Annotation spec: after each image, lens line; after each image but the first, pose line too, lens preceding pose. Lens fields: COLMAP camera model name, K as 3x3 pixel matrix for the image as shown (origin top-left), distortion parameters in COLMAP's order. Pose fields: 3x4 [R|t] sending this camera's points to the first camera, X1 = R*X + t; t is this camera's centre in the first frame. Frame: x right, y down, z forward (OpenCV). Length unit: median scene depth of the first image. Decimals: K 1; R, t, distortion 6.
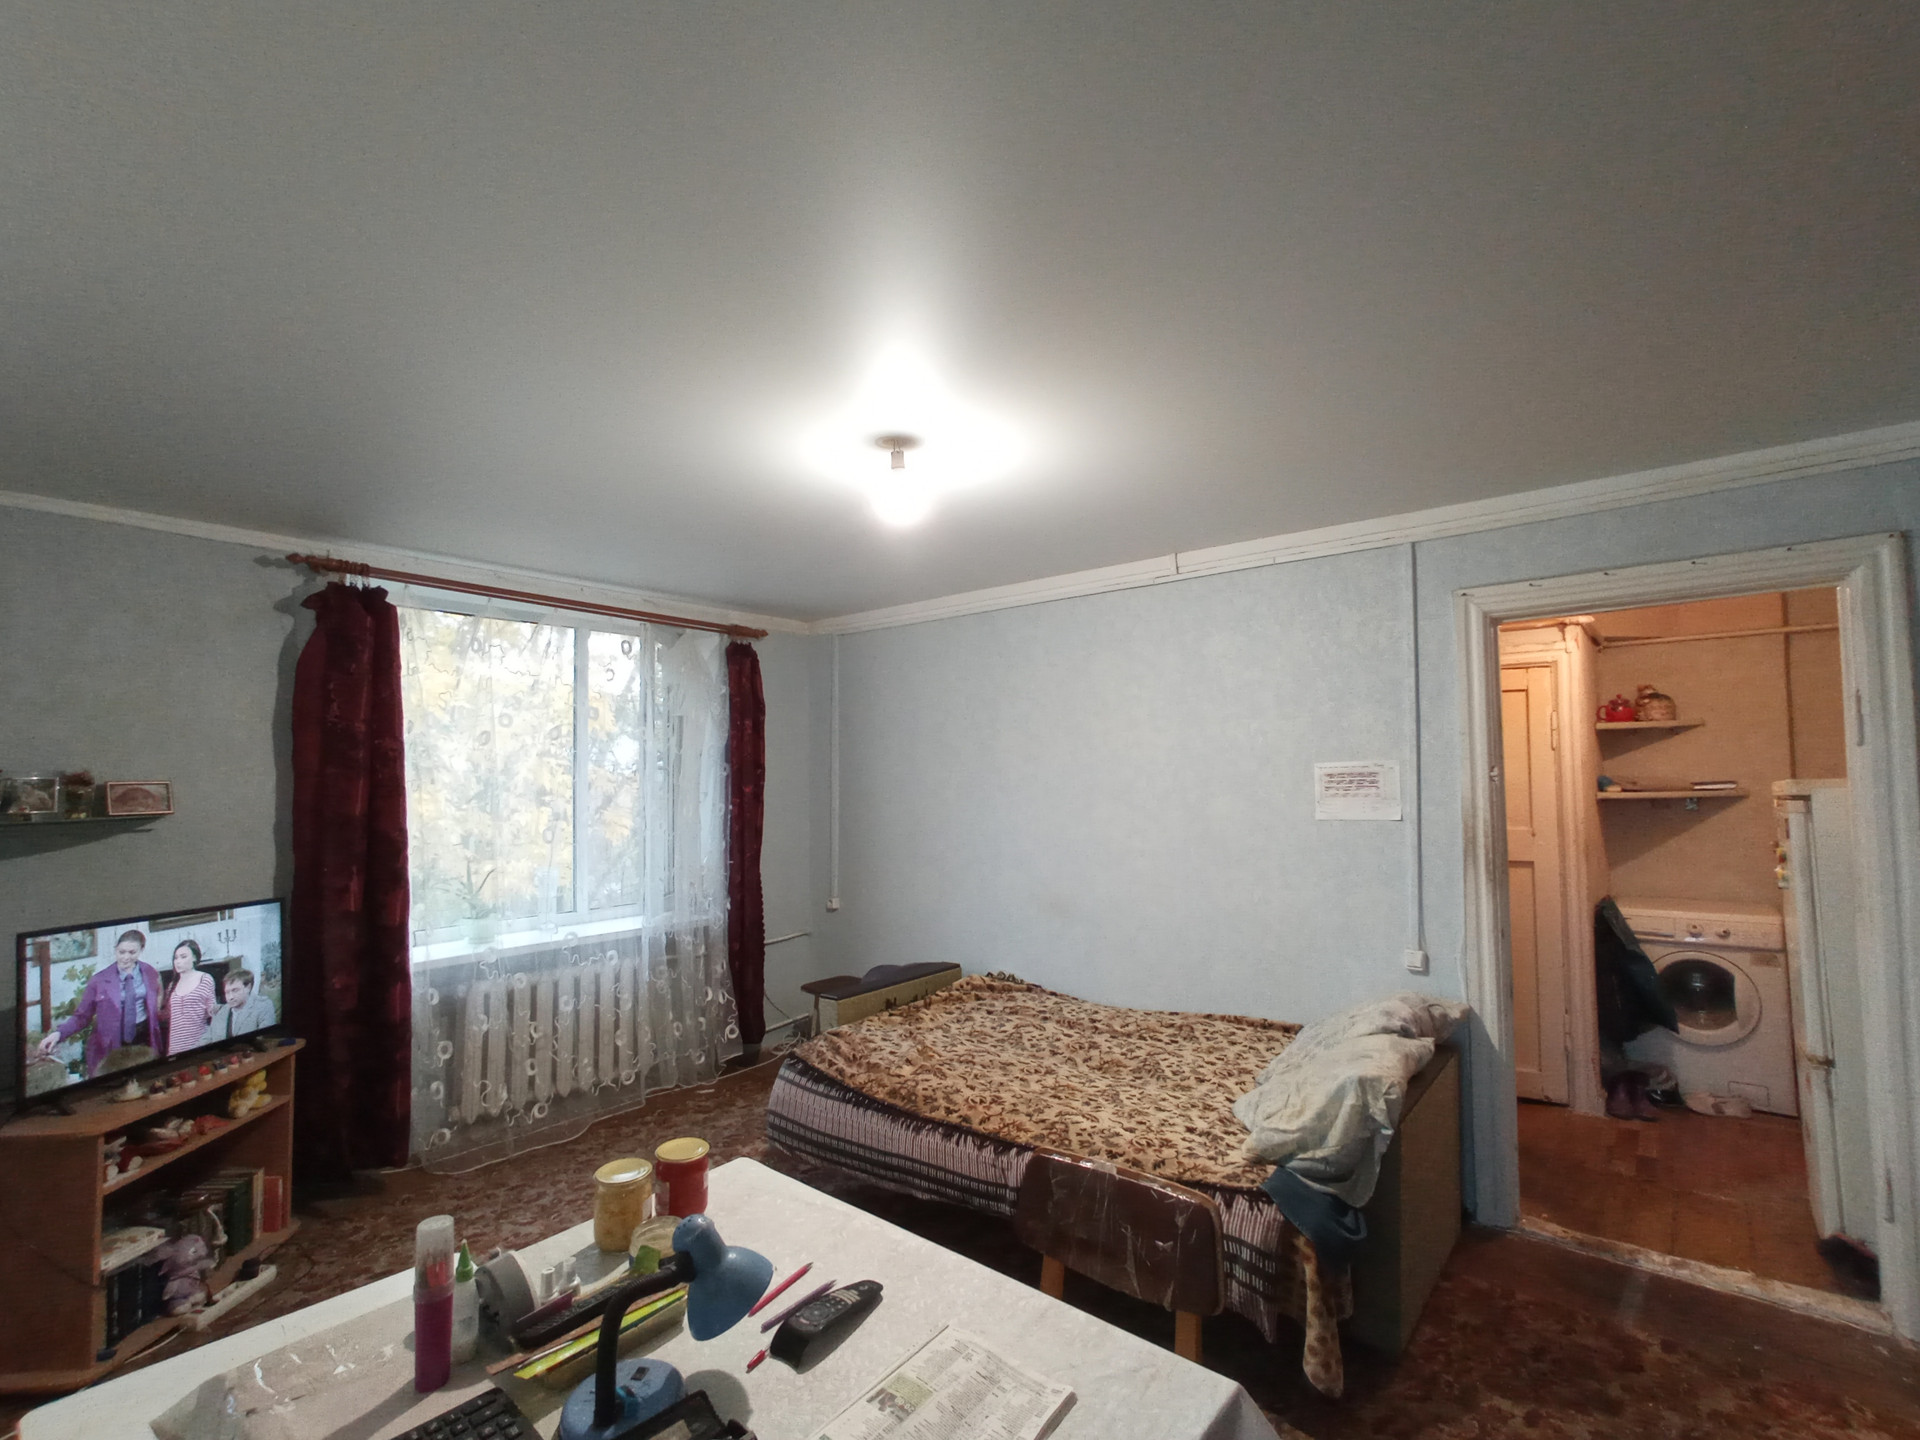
lens RADIAL K [[884.2, 0, 953.5], [0, 884.2, 736.7], [0, 0, 1]] dist [0.002802, -0.000013]
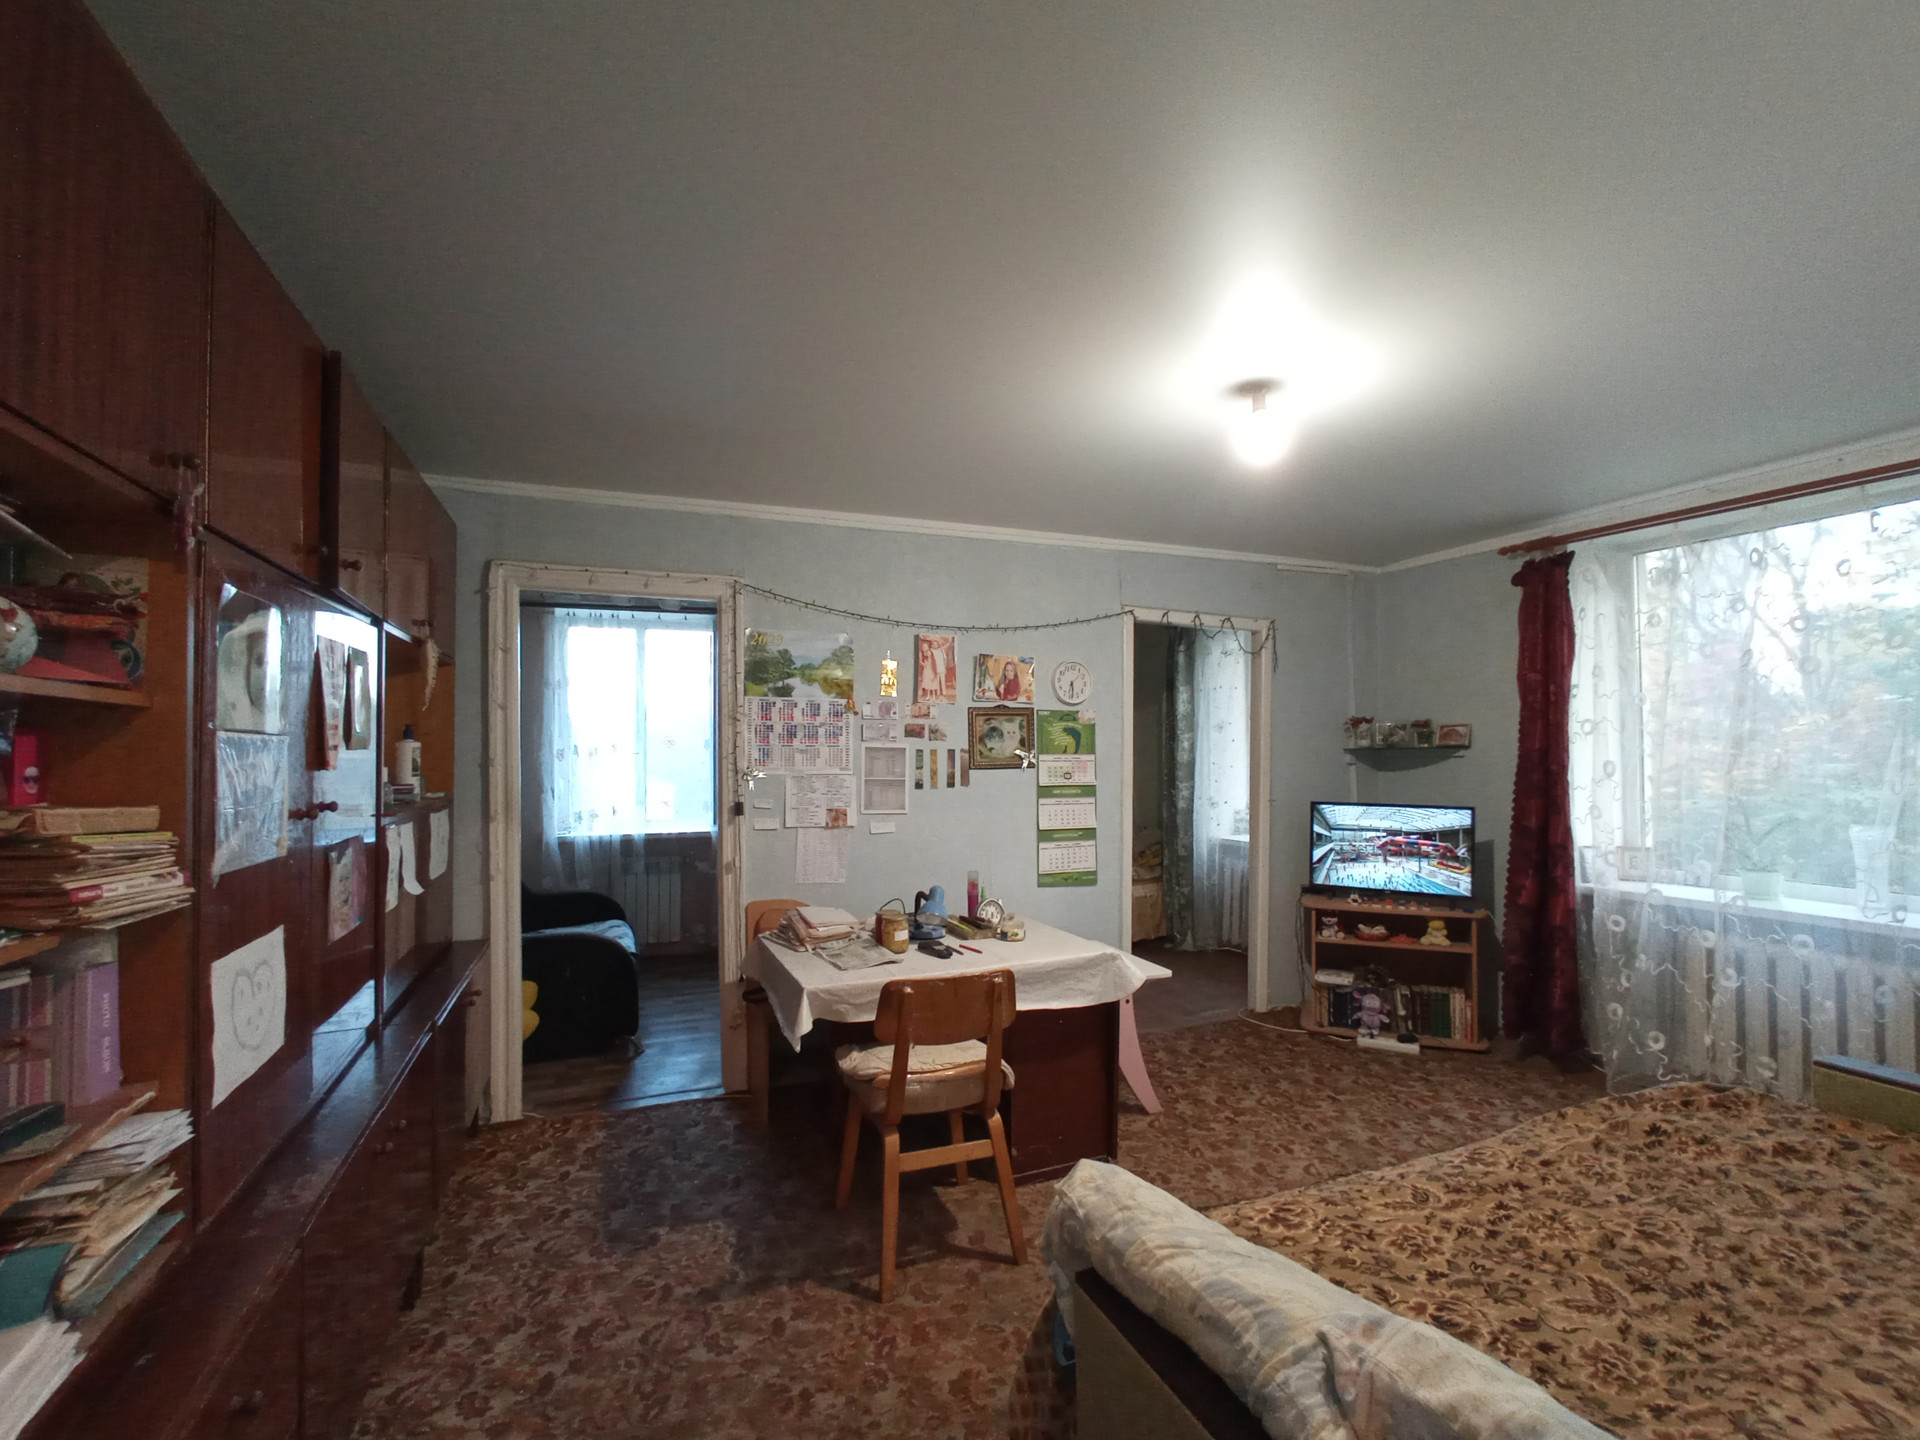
lens RADIAL K [[884.2, 0, 949.7], [0, 884.2, 726.1], [0, 0, 1]] dist [0.002802, -0.000013]
pose [[-0.478253, -0.001356, -0.878221, 1.466647], [0.062158, 0.997439, -0.035389, 0.093834], [0.876020, -0.071513, -0.476944, 1.659893]]
